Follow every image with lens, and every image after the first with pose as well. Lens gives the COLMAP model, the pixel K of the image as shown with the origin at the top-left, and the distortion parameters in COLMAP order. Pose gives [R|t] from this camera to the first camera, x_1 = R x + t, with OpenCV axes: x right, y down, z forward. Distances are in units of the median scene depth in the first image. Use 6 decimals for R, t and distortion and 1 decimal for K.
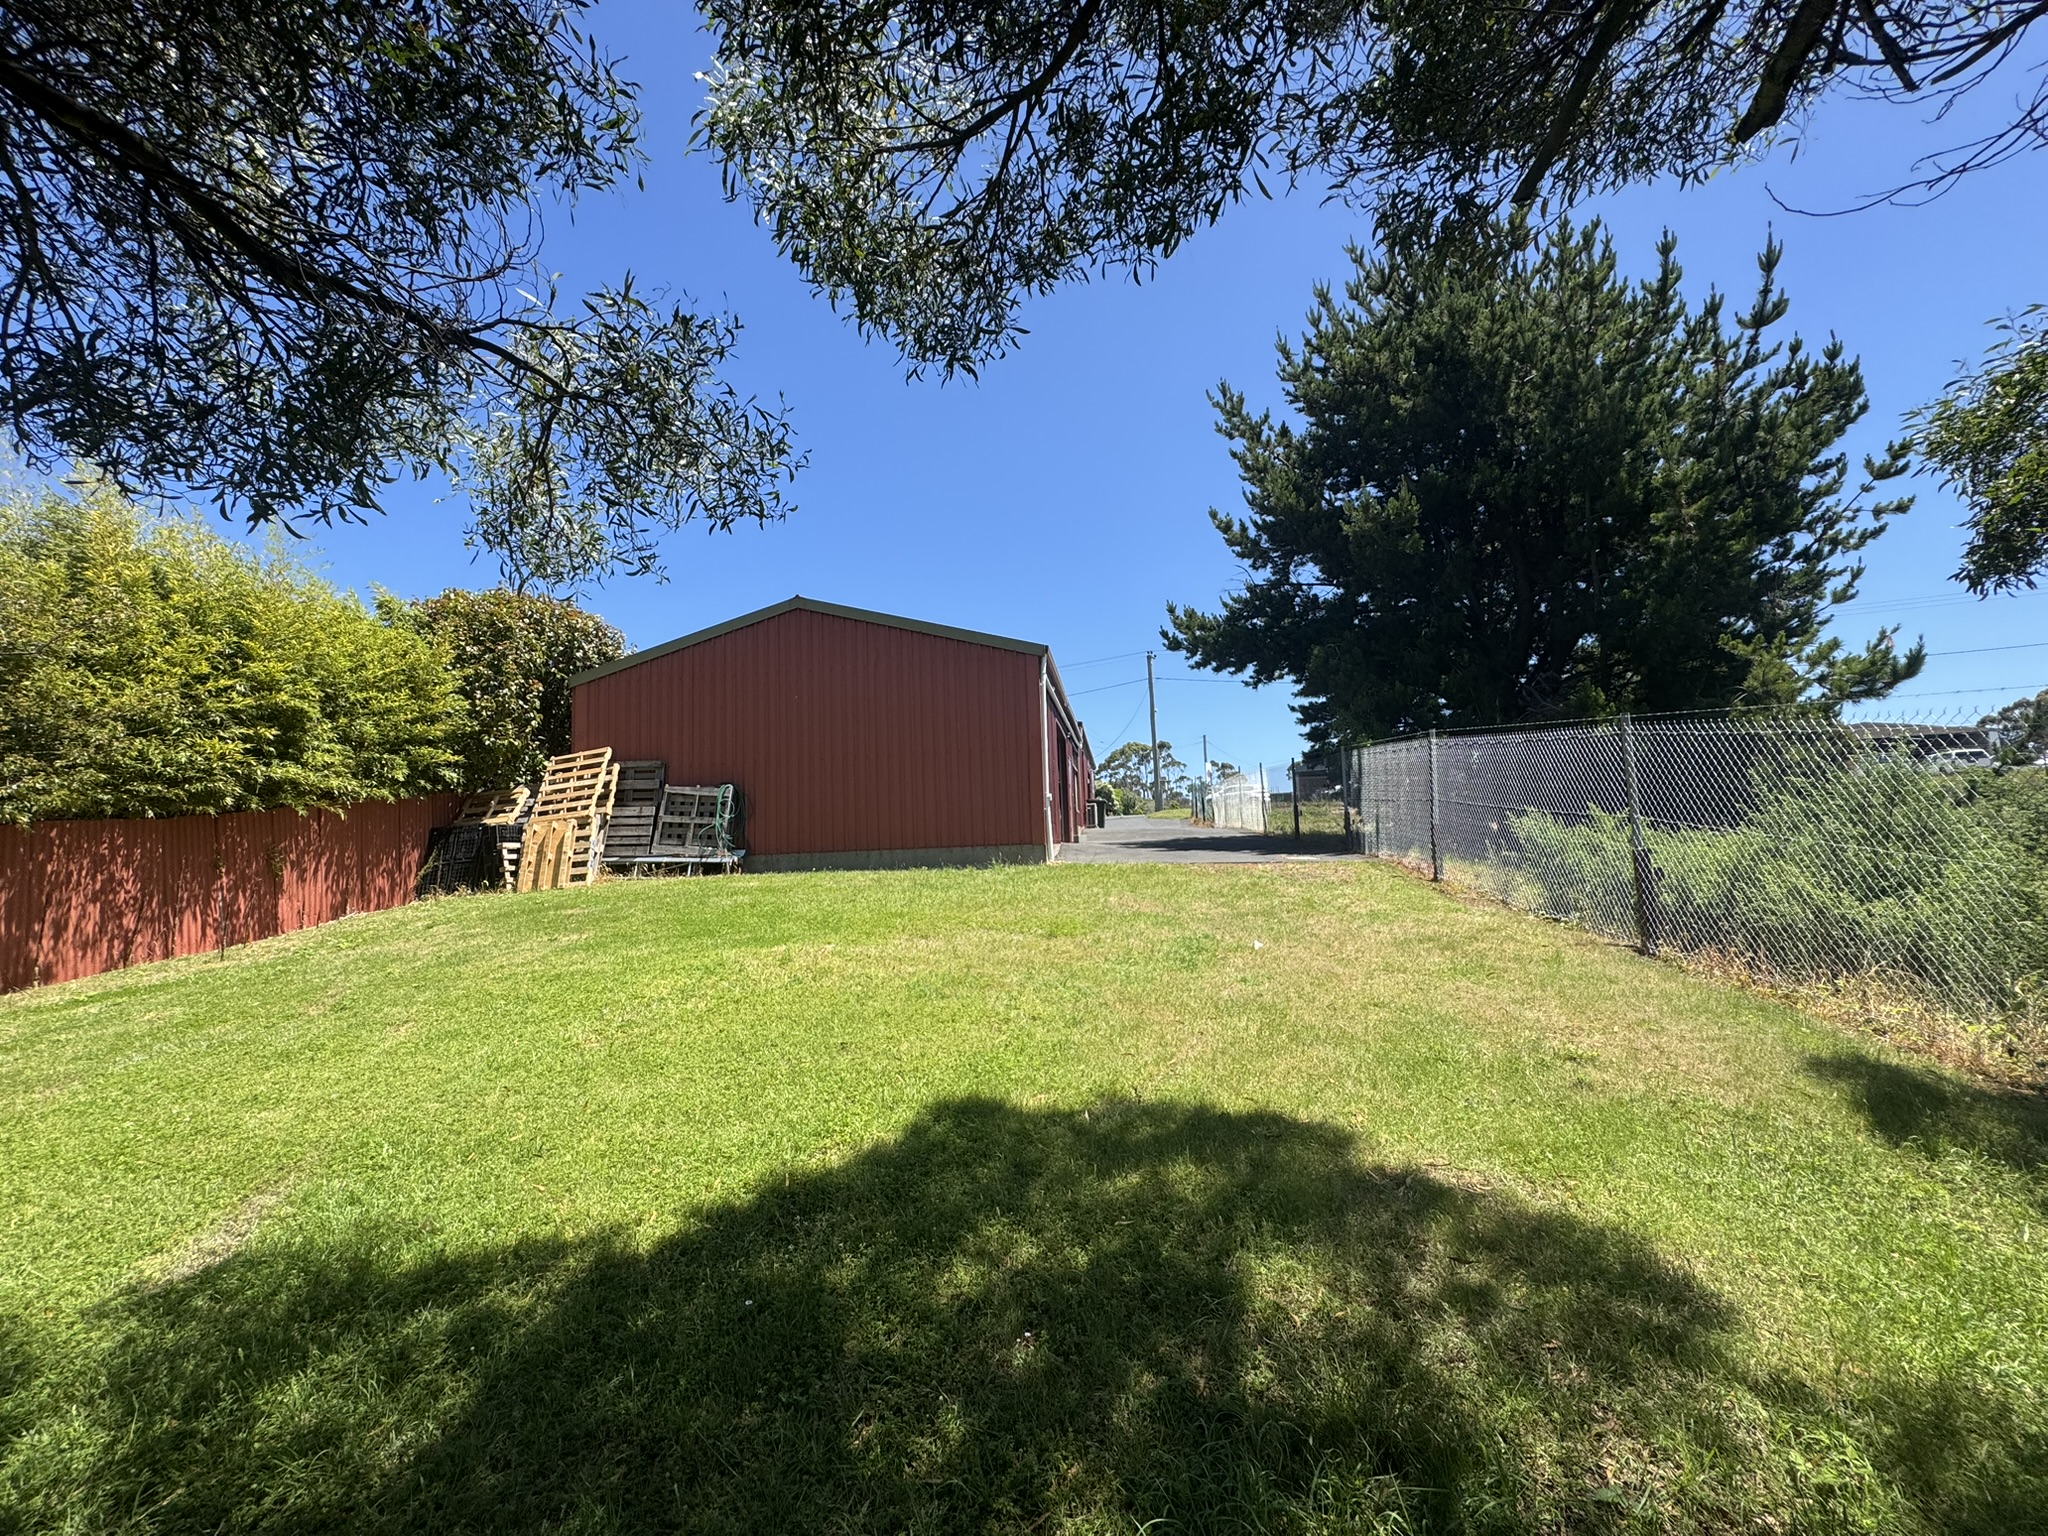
lens RADIAL K [[812.5, 0, 1024.0], [0, 812.5, 768.0], [0, 0, 1]] dist [0.000277, -0.000382]
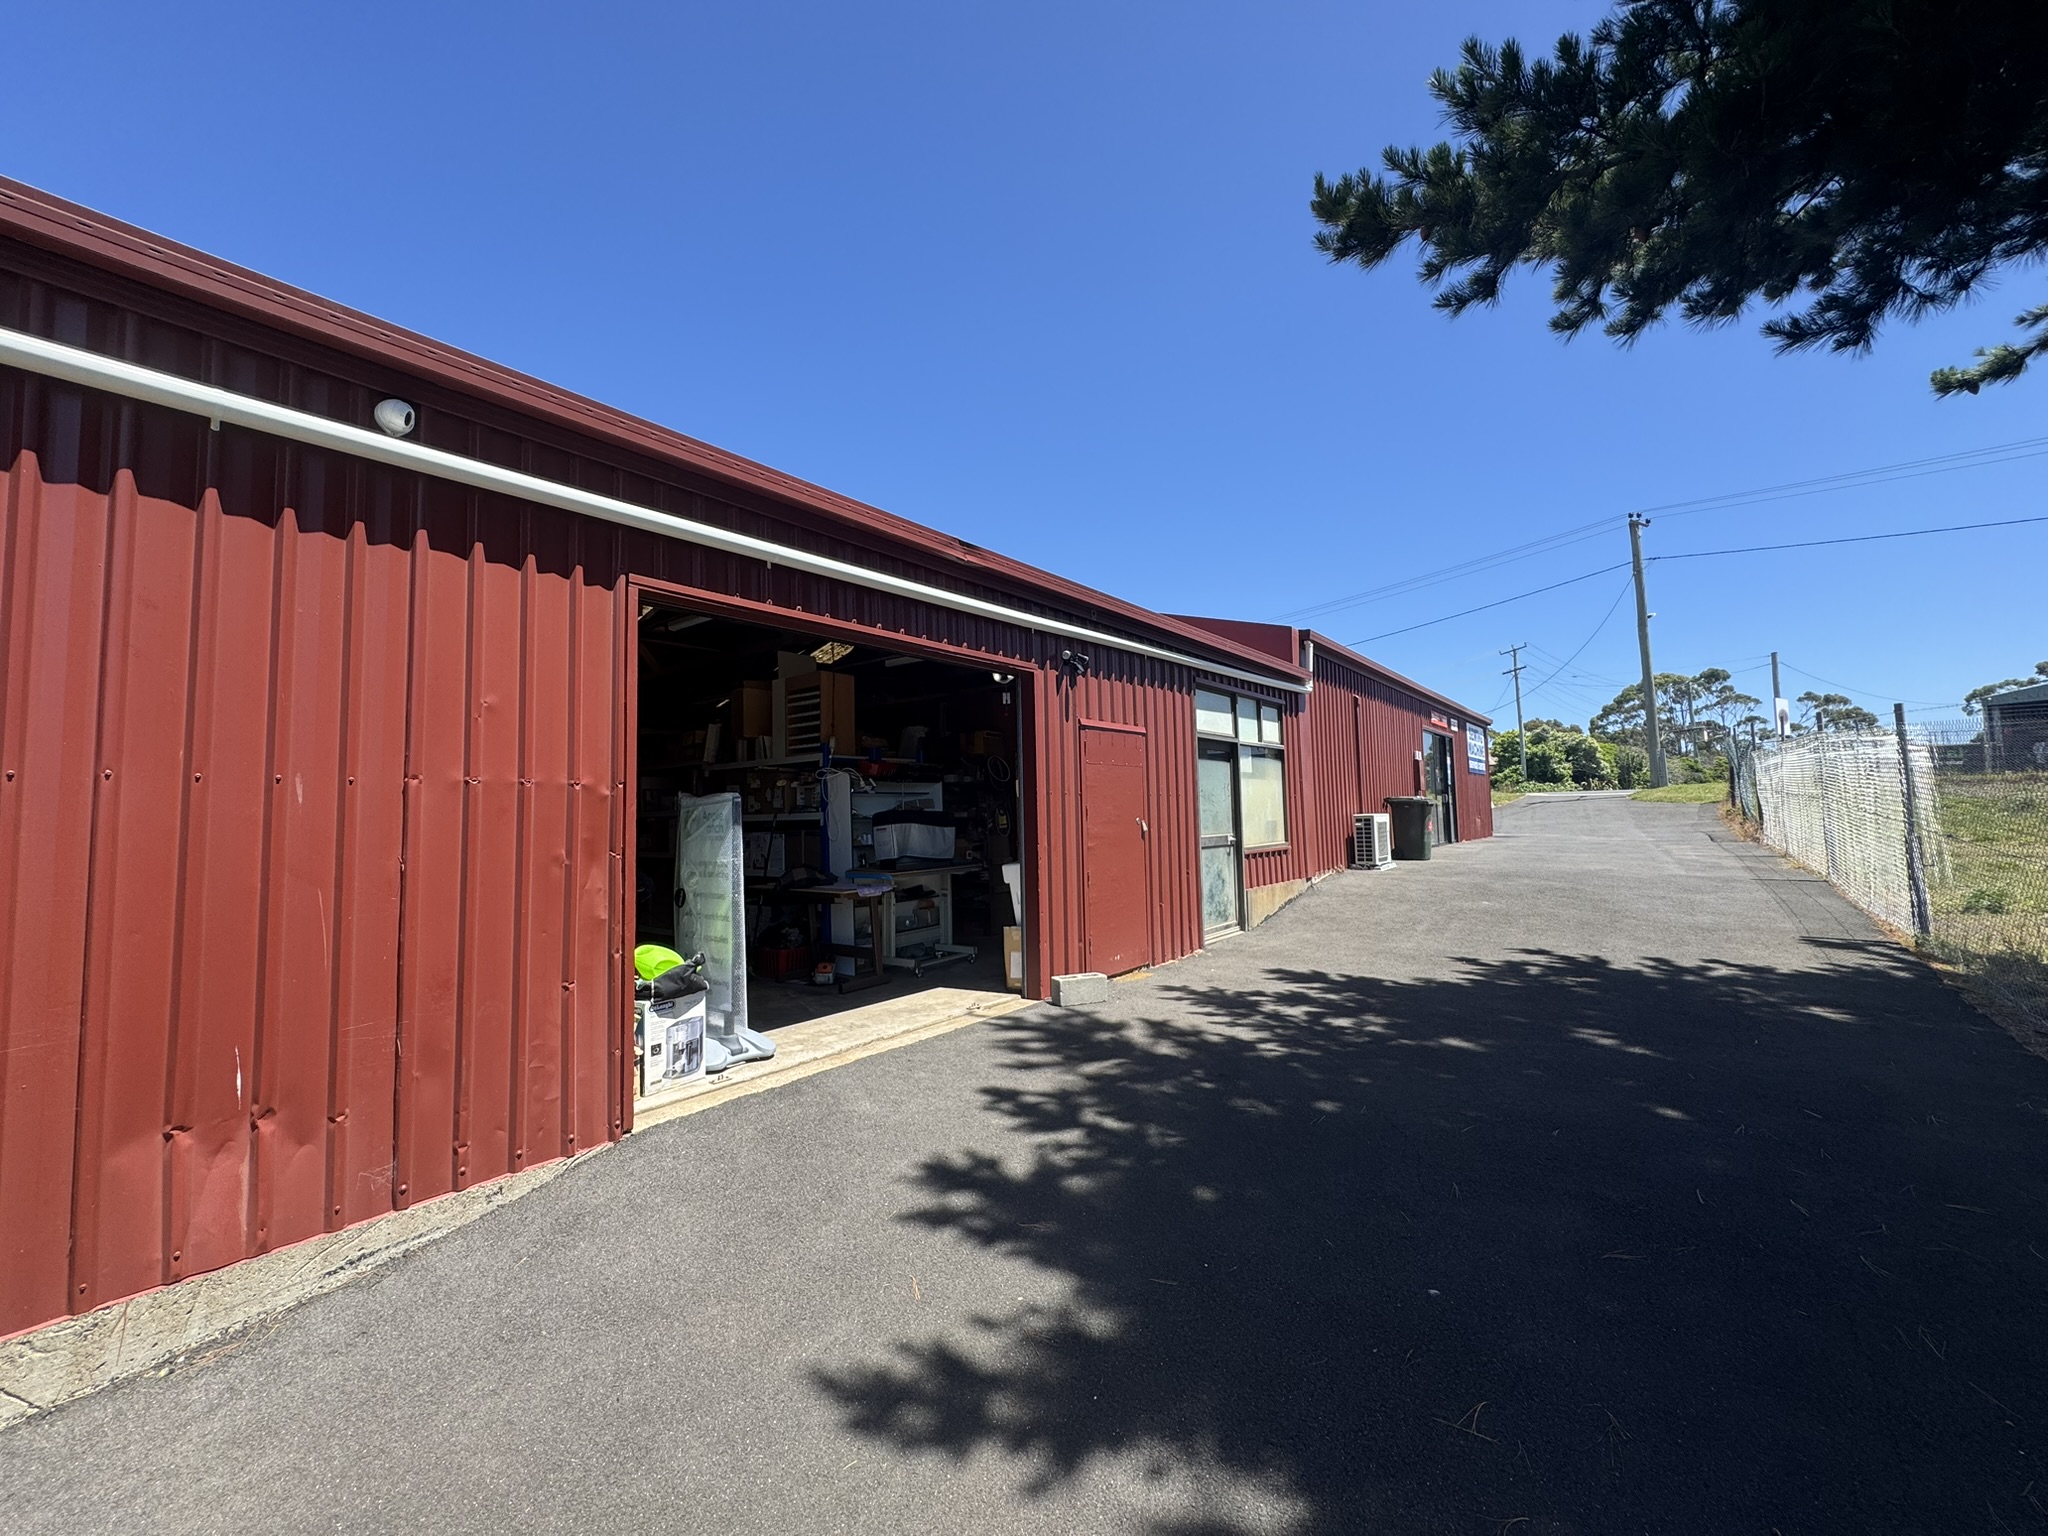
lens RADIAL K [[812.5, 0, 1024.0], [0, 812.5, 768.0], [0, 0, 1]] dist [0.000277, -0.000382]
pose [[0.855163, -0.019355, -0.517997, 0.050878], [0.045659, 0.998231, 0.038079, -0.002511], [0.516344, -0.056215, 0.854534, 0.172930]]
